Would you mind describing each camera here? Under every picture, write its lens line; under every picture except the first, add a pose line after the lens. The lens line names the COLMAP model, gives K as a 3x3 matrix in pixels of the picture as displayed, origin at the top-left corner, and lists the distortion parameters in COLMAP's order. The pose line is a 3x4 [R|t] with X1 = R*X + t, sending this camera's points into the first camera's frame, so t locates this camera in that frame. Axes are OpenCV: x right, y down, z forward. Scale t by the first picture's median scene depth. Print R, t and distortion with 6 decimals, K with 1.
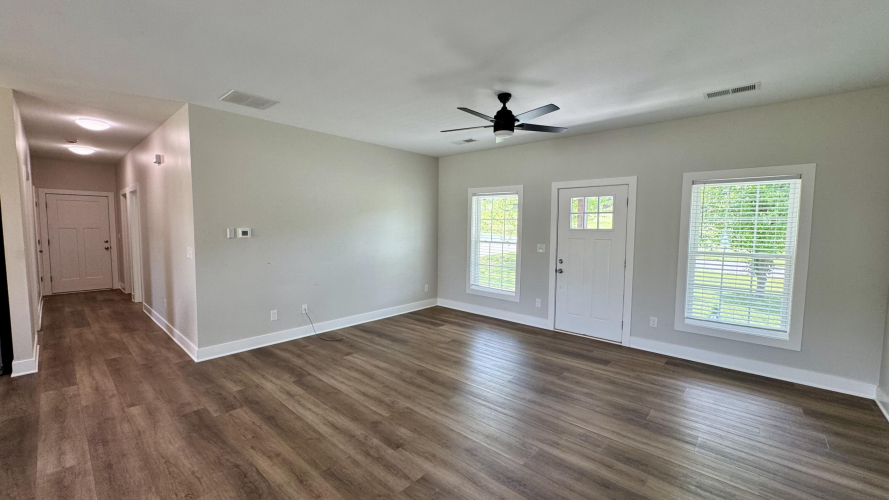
lens RADIAL K [[352.8, 0, 444.5], [0, 352.8, 250.0], [0, 0, 1]] dist [-0.000456, -0.000080]
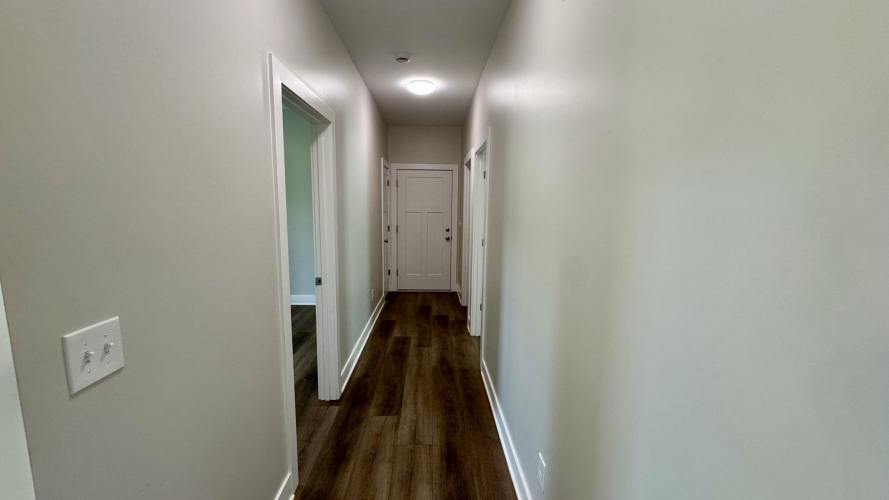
lens RADIAL K [[352.8, 0, 444.5], [0, 352.8, 250.0], [0, 0, 1]] dist [-0.000456, -0.000080]
pose [[0.694385, 0.099772, -0.712653, -0.417369], [-0.058992, 0.994901, 0.081807, -0.043930], [0.717181, -0.014765, 0.696730, 0.465491]]
